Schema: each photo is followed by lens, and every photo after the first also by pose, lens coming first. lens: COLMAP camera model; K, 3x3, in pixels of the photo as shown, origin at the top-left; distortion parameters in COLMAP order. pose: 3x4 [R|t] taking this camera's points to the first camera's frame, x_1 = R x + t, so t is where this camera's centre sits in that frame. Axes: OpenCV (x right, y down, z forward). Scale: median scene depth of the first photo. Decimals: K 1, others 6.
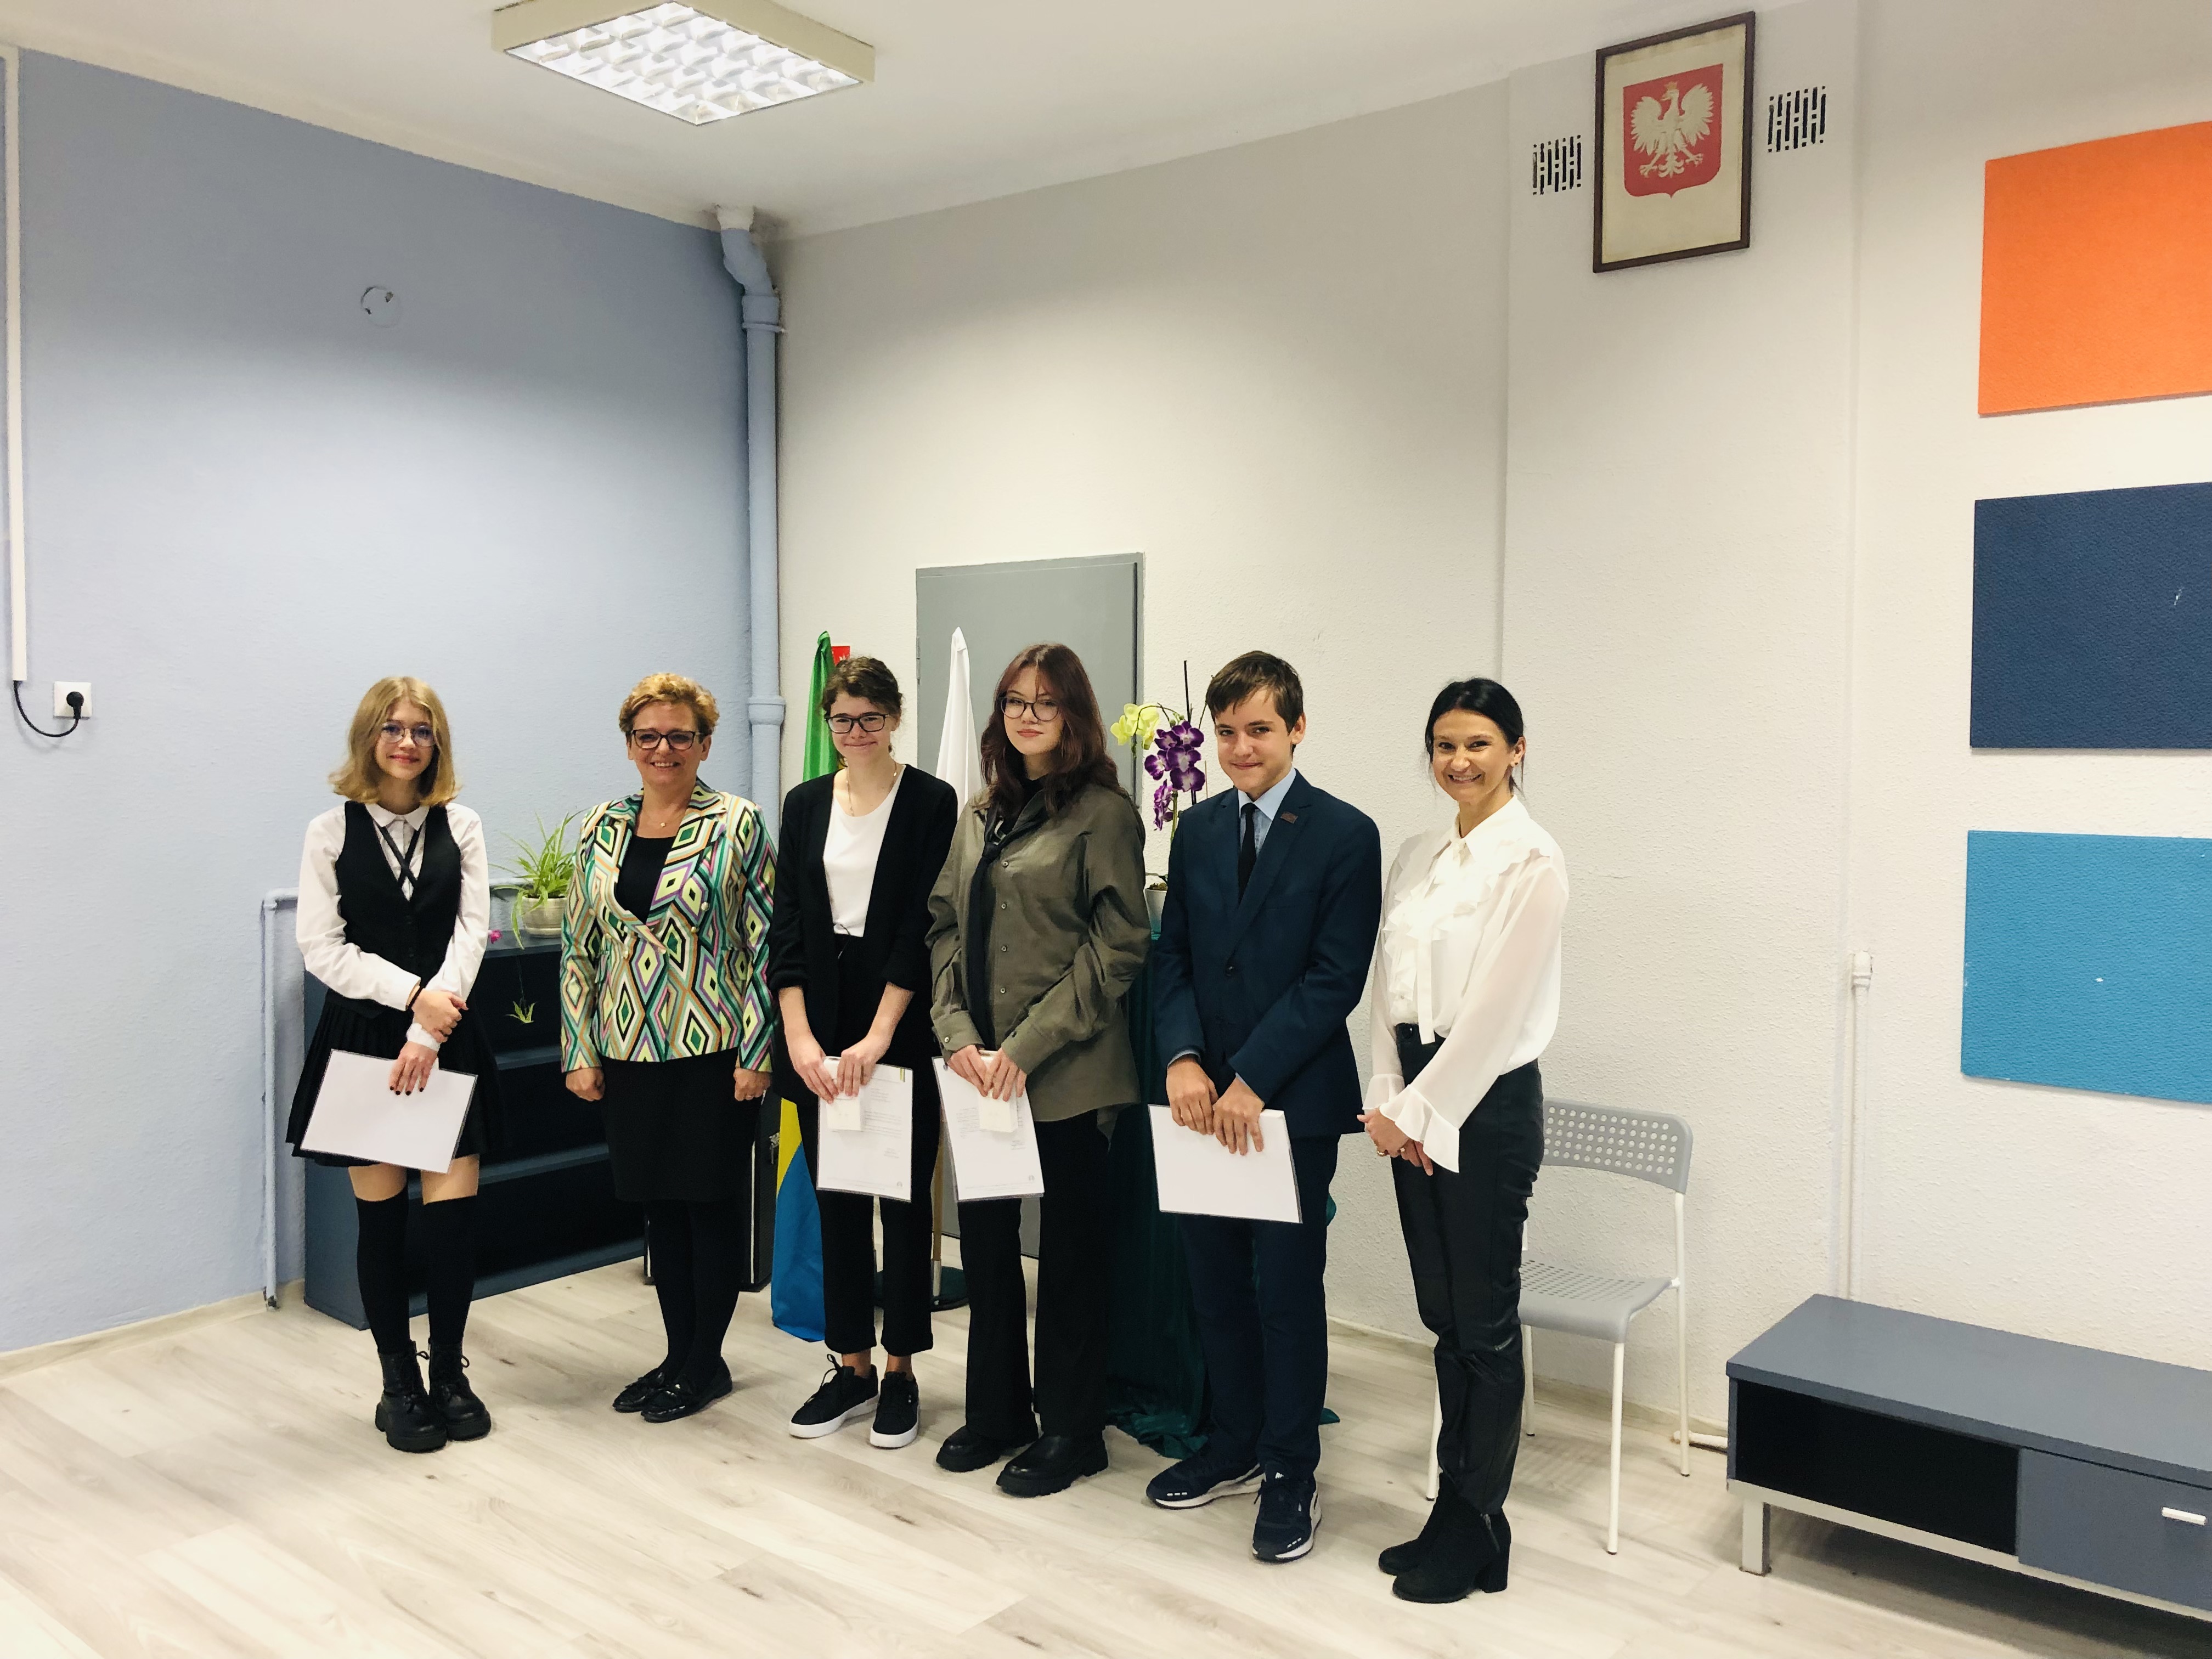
lens RADIAL K [[1854.4, 0, 1106.0], [0, 1854.4, 829.5], [0, 0, 1]] dist [0.006413, 0.016013]
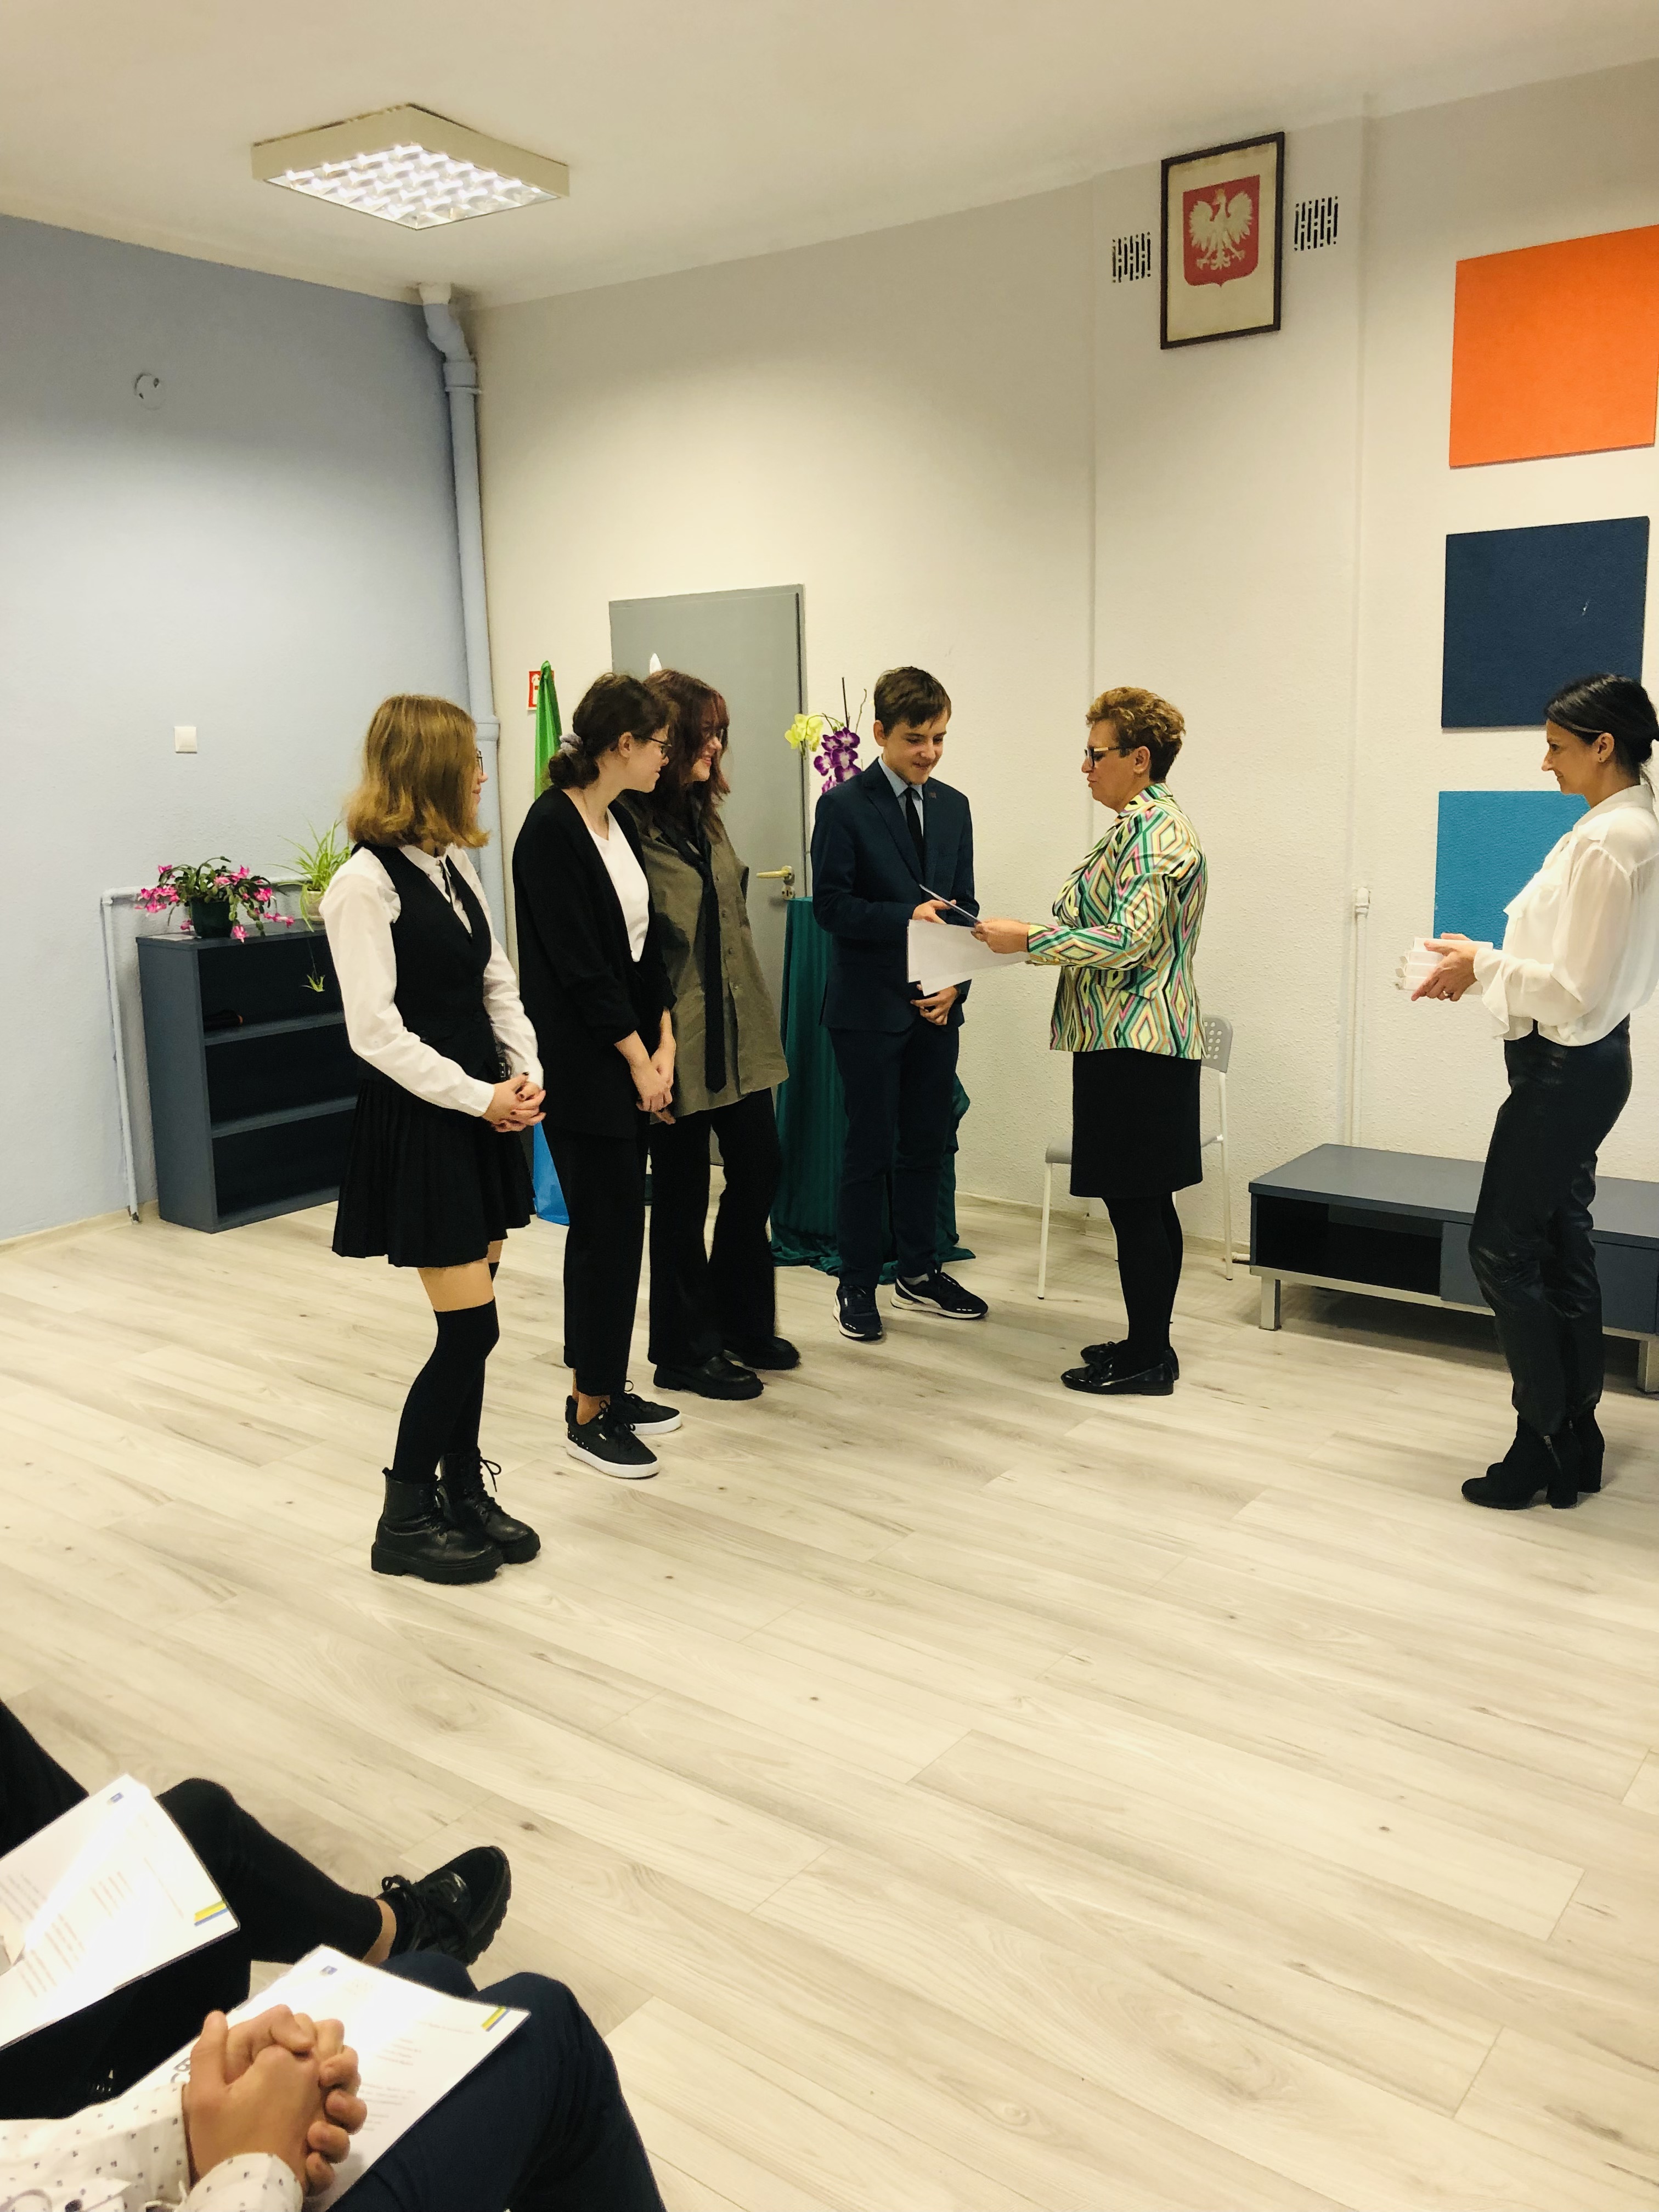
lens RADIAL K [[1848.9, 0, 794.5], [0, 1848.9, 1101.9], [0, 0, 1]] dist [0.011346, 0.003360]
pose [[0.999062, -0.038321, 0.020183, -0.027874], [0.035007, 0.988859, 0.144683, 0.011290], [-0.025502, -0.143841, 0.989272, -0.300826]]
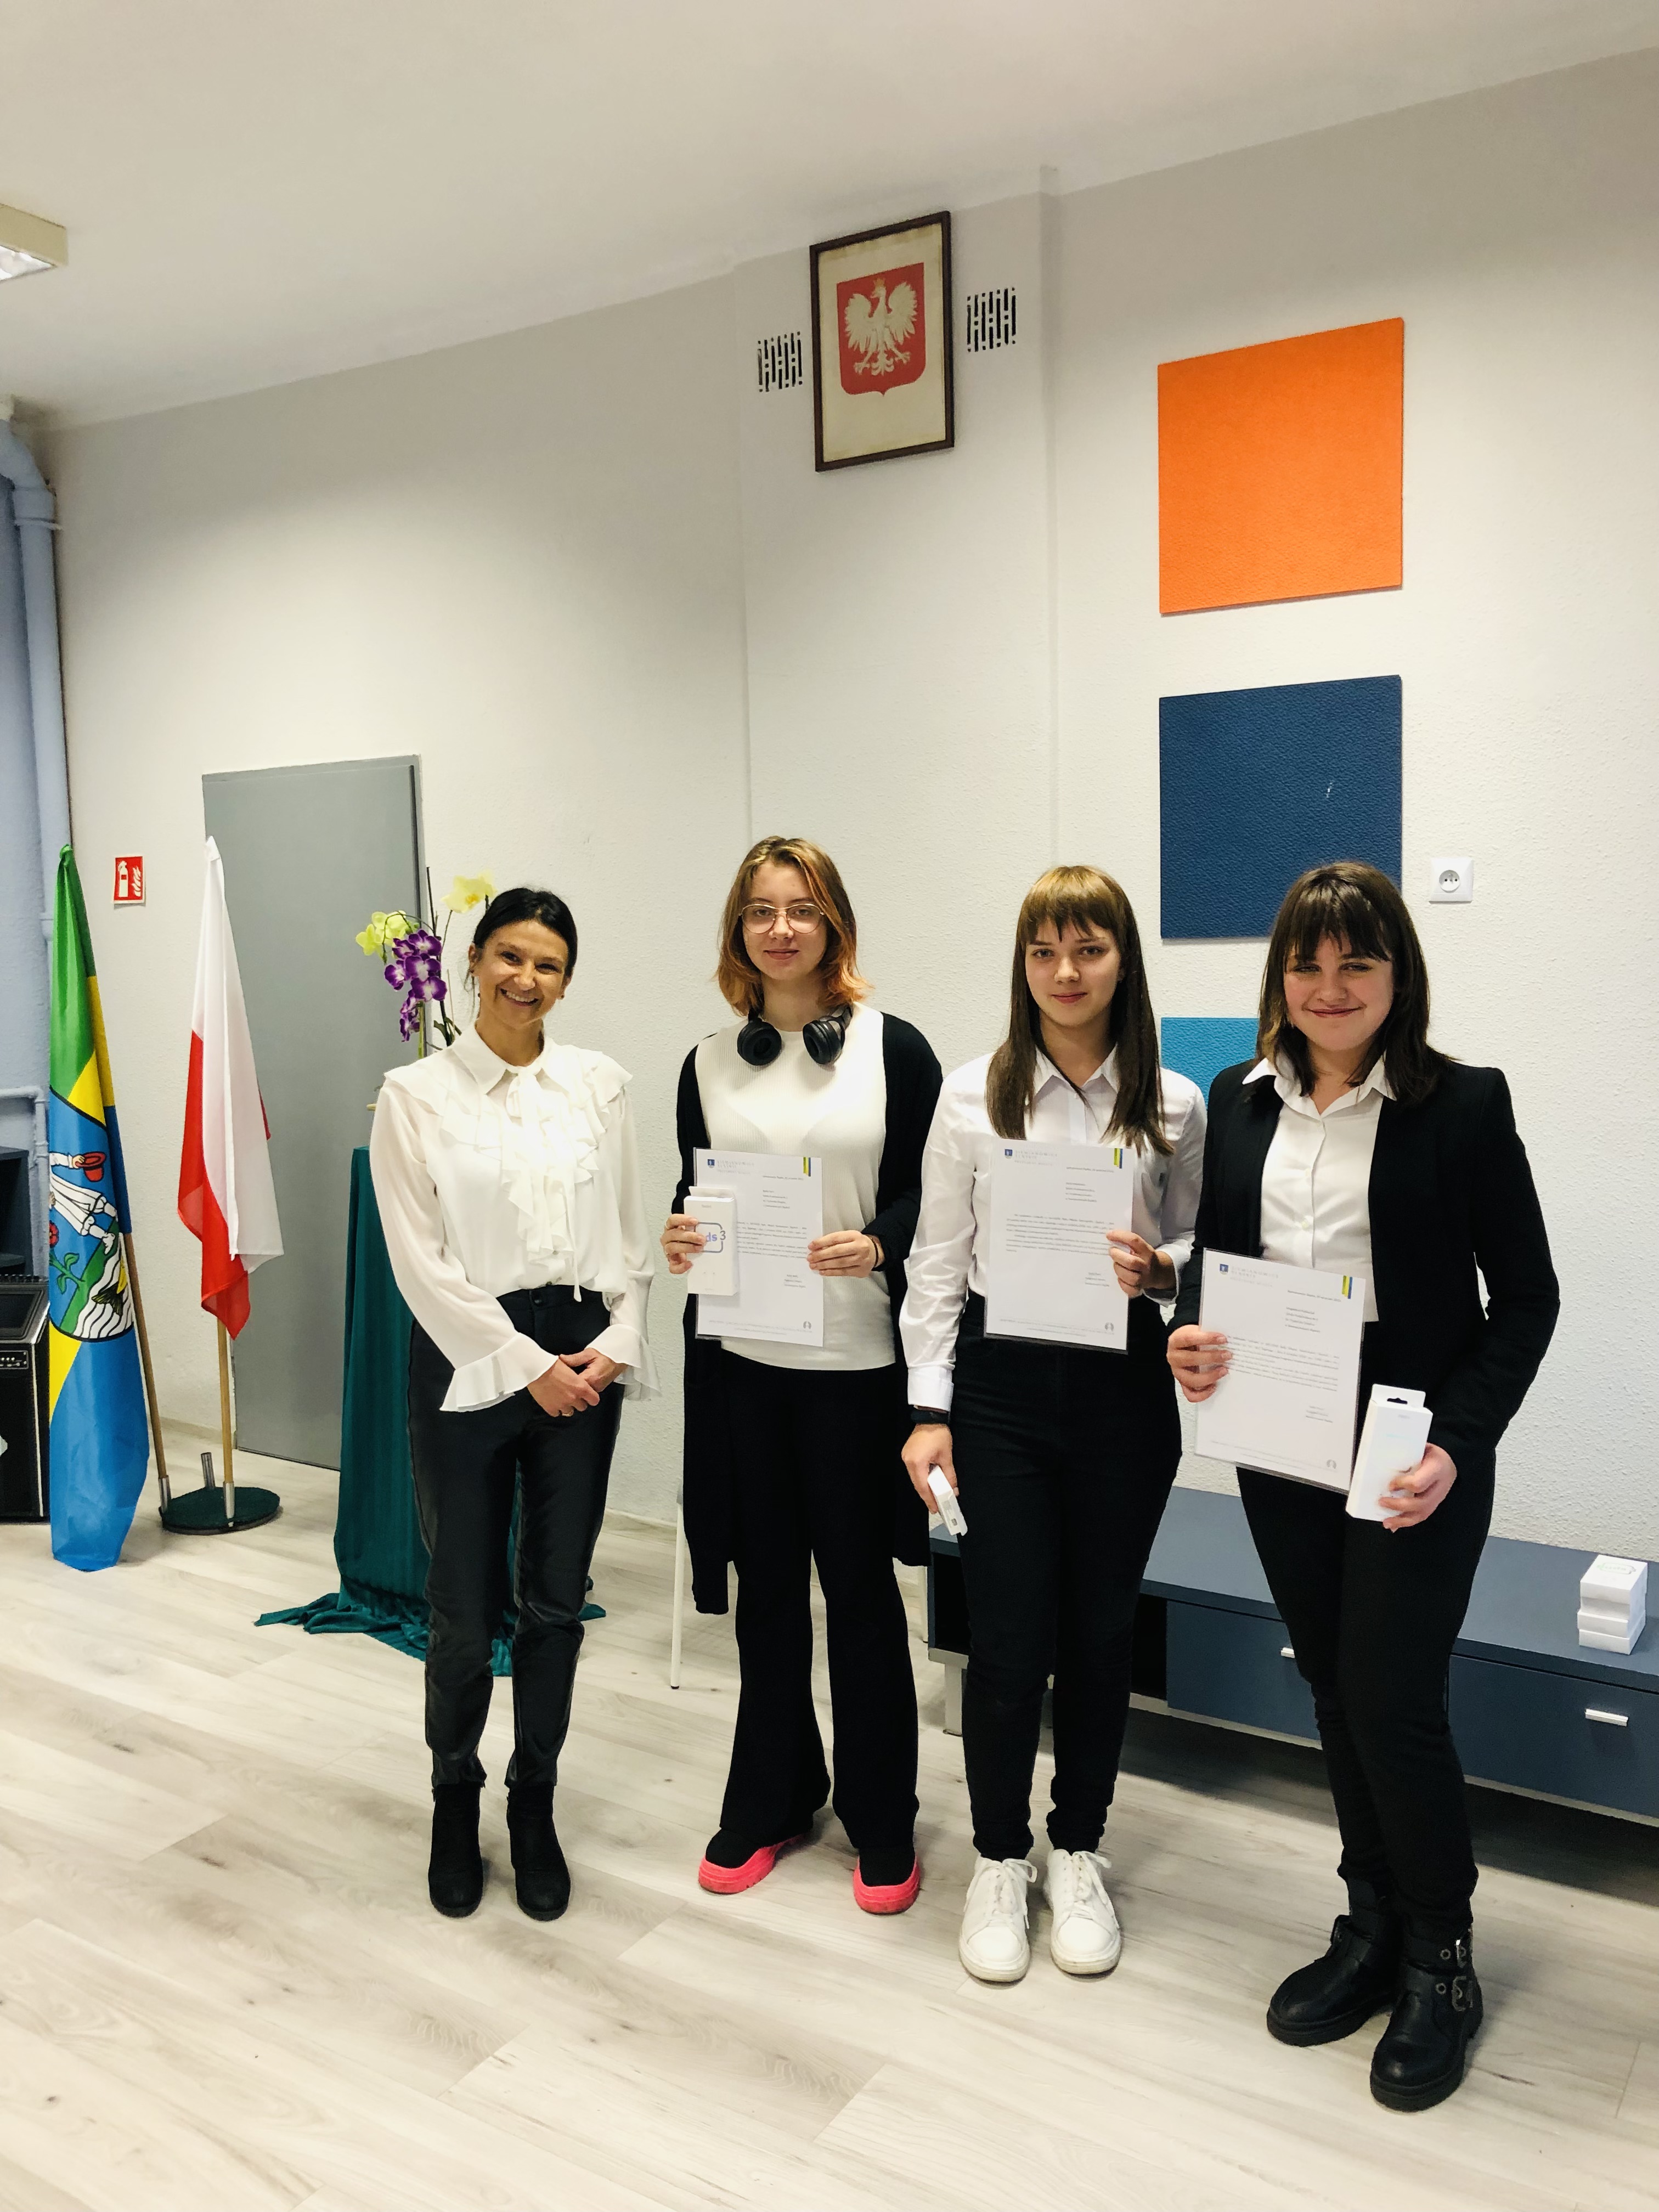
lens RADIAL K [[1842.0, 0, 829.5], [0, 1842.0, 1106.0], [0, 0, 1]] dist [0.033440, -0.090911]
pose [[0.992508, -0.036089, 0.116726, 0.142125], [0.031059, 0.998521, 0.044631, -0.001395], [-0.118164, -0.040672, 0.992161, -0.005974]]
